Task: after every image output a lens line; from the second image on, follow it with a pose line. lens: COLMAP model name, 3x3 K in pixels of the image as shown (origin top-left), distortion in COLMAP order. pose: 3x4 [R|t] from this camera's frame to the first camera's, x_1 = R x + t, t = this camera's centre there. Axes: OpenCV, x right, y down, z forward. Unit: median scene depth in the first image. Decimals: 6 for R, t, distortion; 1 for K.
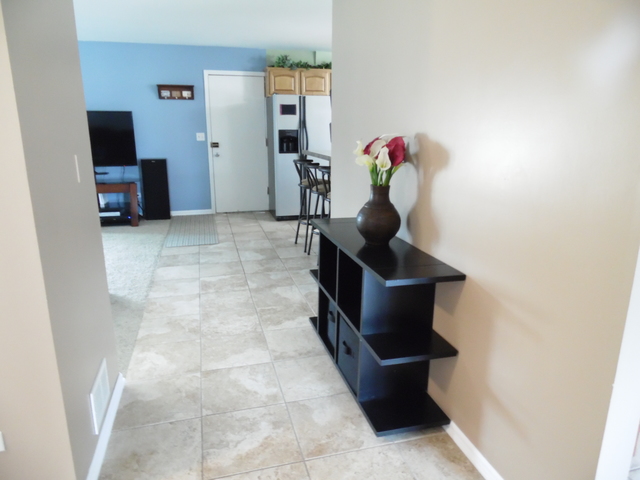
lens RADIAL K [[435.5, 0, 320.0], [0, 435.5, 240.0], [0, 0, 1]] dist [-0.019072, 0.002760]
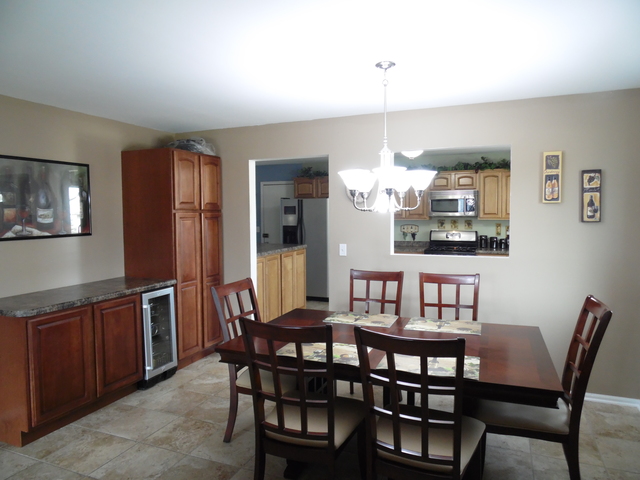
lens RADIAL K [[435.5, 0, 320.0], [0, 435.5, 240.0], [0, 0, 1]] dist [-0.019072, 0.002760]
pose [[0.789902, 0.029089, -0.612543, 0.759683], [-0.145943, 0.979092, -0.141705, -0.046877], [0.595614, 0.201329, 0.777631, 0.083016]]
